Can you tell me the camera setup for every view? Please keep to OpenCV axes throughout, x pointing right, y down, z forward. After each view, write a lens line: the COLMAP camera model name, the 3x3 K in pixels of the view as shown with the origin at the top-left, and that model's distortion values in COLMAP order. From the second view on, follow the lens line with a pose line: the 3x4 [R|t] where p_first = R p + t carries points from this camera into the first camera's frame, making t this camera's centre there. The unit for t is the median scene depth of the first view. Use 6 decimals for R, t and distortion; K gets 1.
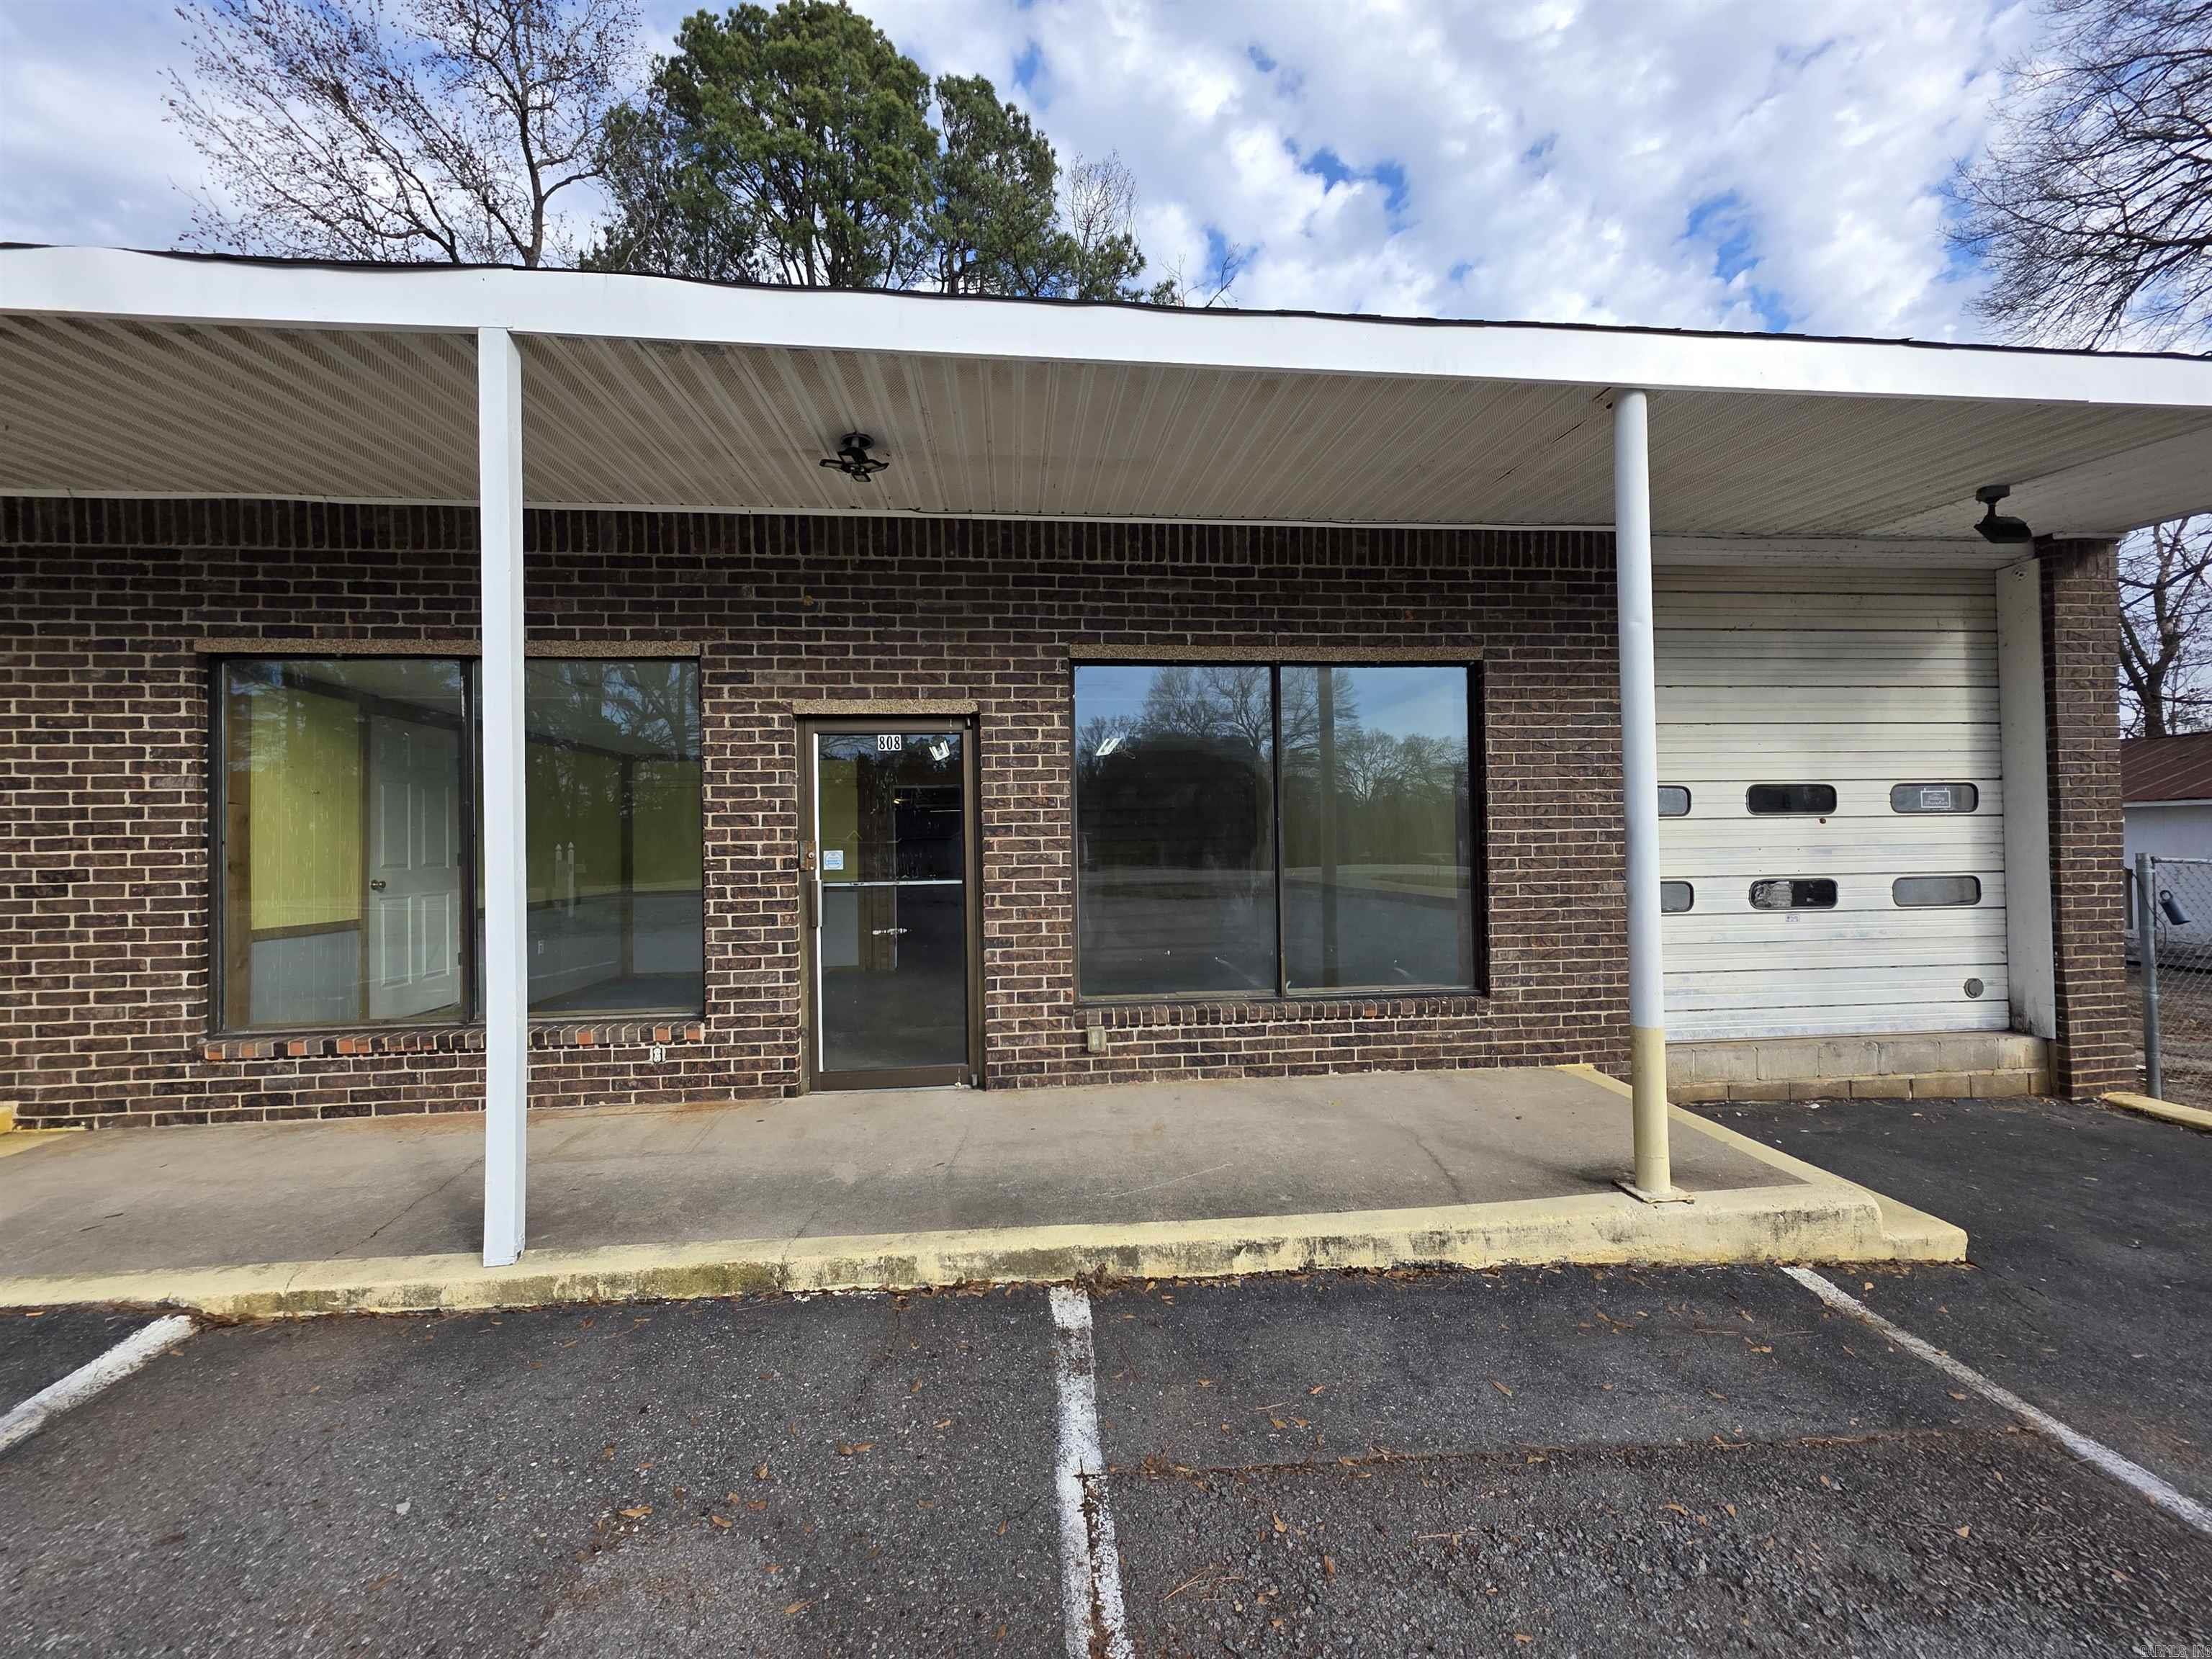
lens RADIAL K [[872.7, 0, 1106.0], [0, 872.7, 829.5], [0, 0, 1]] dist [0.002561, -0.000167]
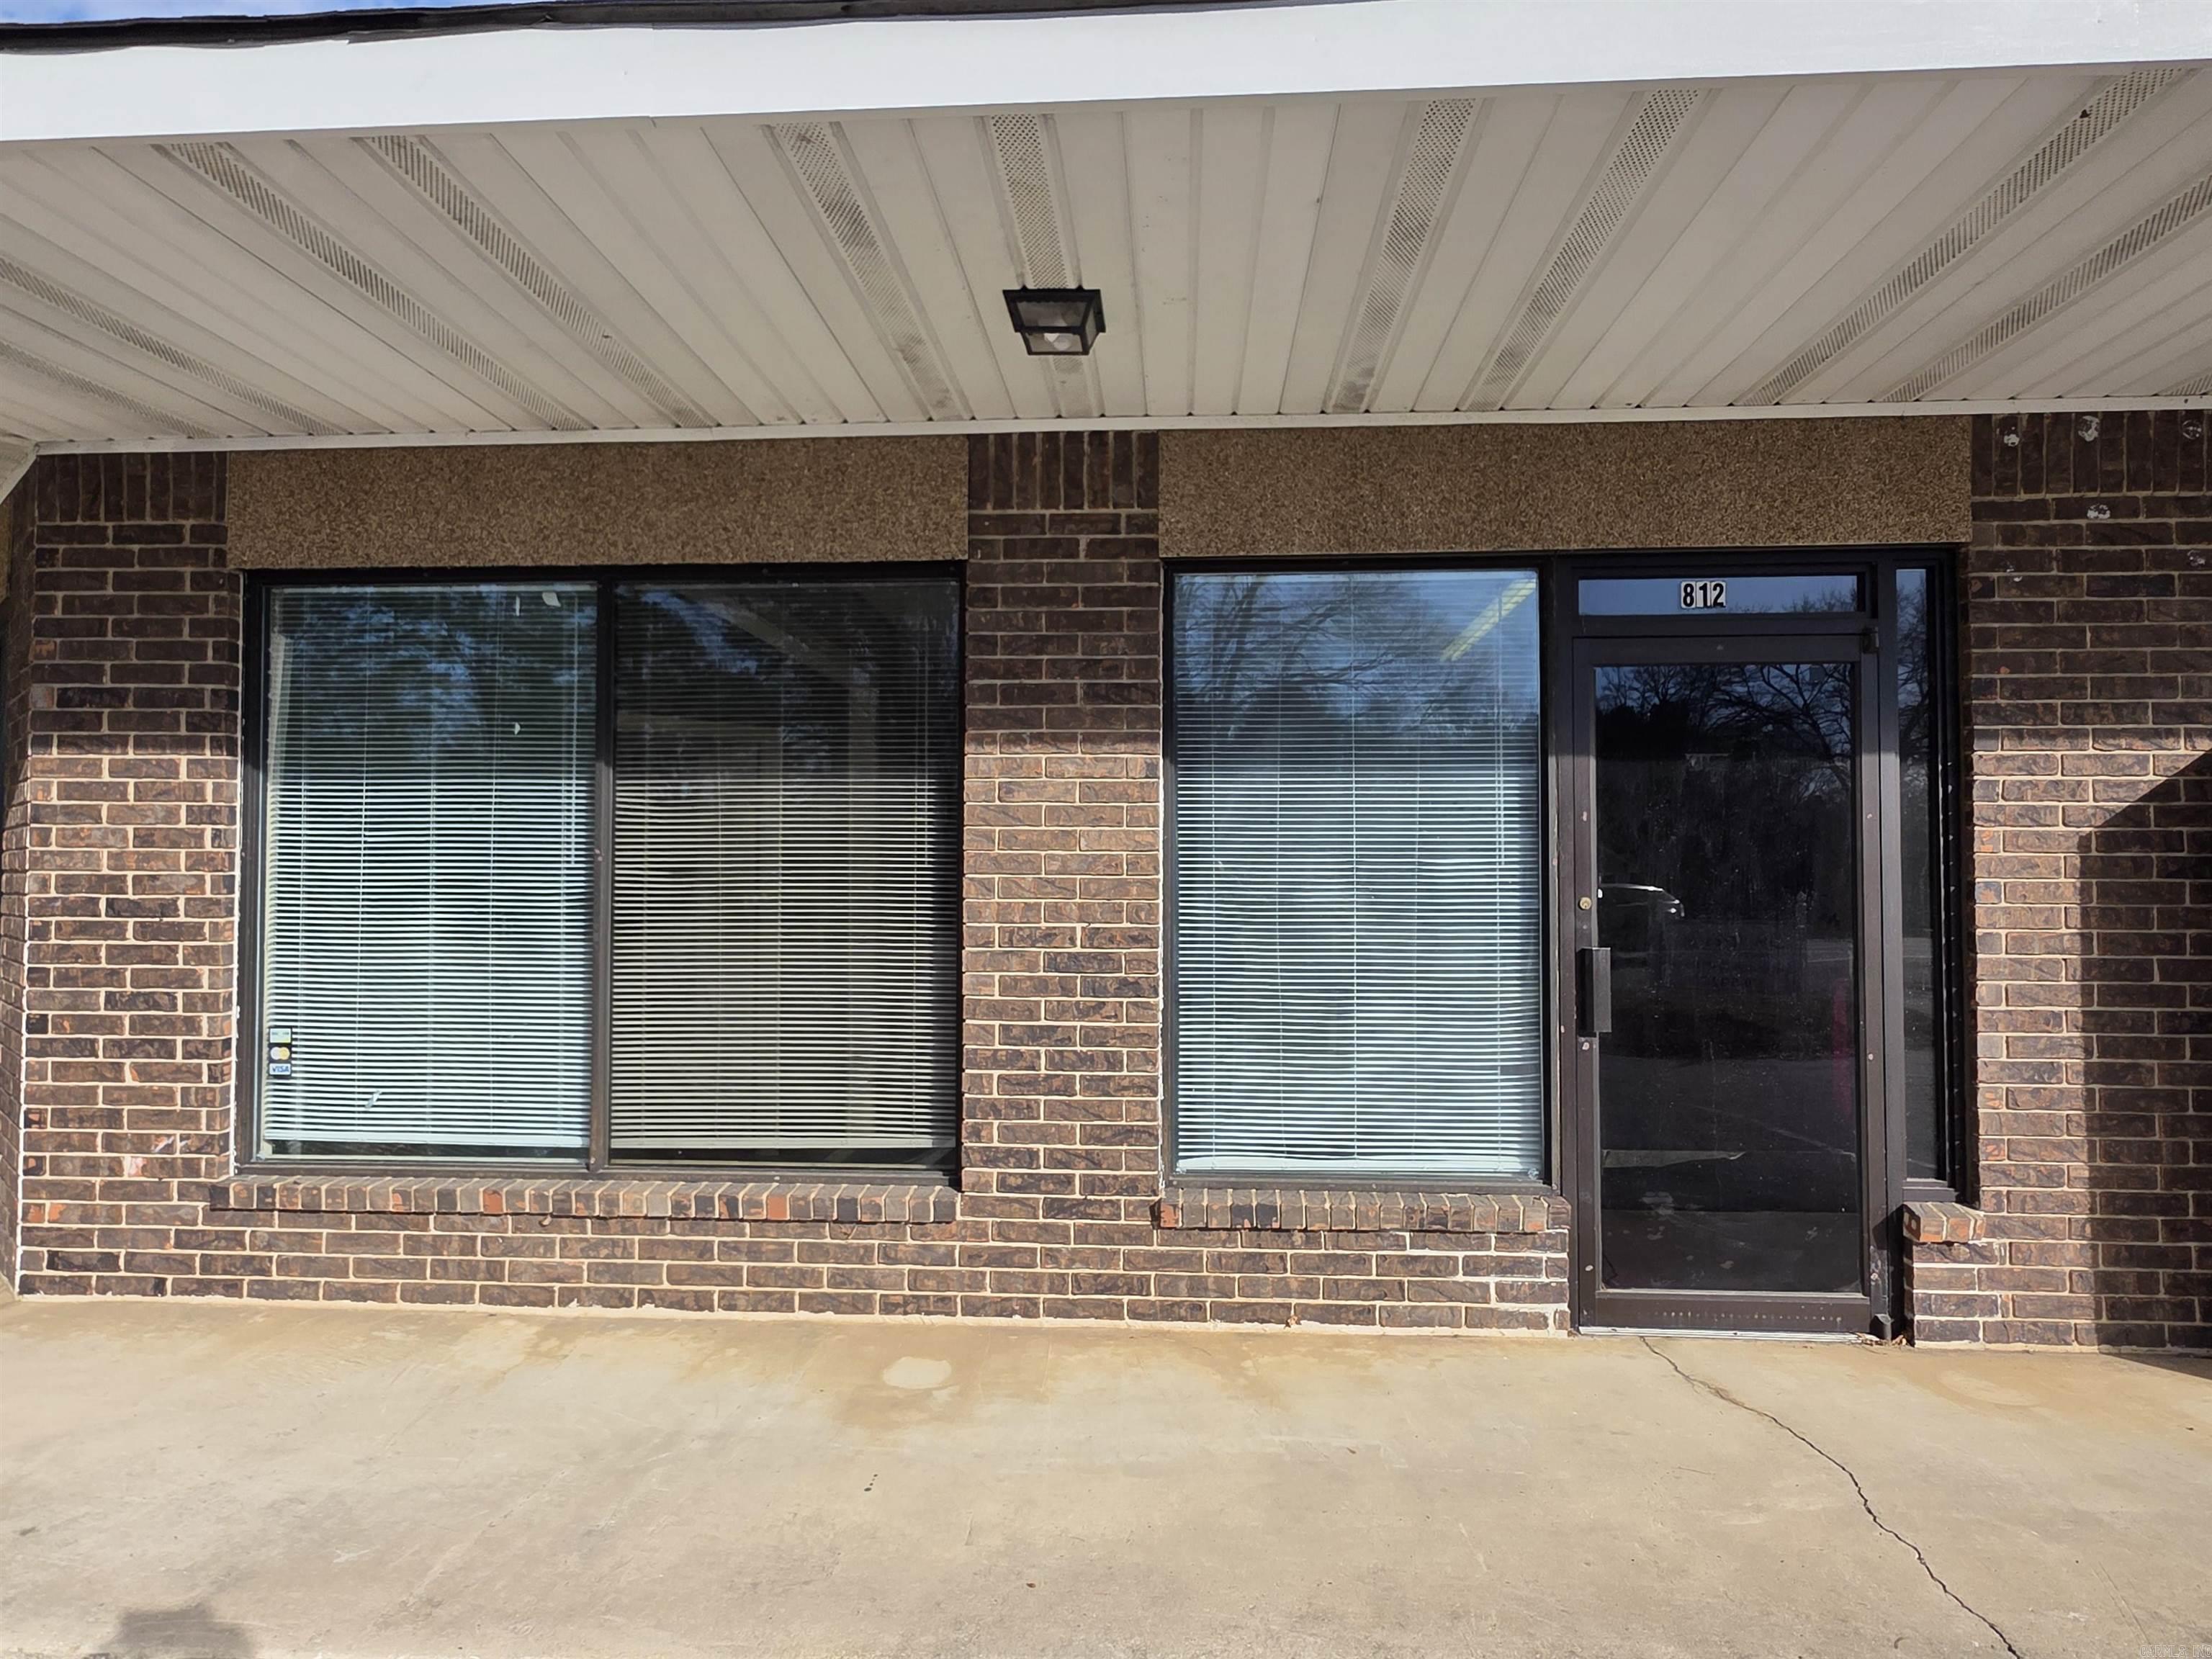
lens RADIAL K [[1306.6, 0, 1106.0], [0, 1306.6, 829.5], [0, 0, 1]] dist [0.002504, 0.000411]
pose [[0.985204, 0.011715, -0.170987, -2.960501], [-0.017106, 0.999401, -0.030088, -0.019765], [0.170532, 0.032567, 0.984814, -0.188039]]
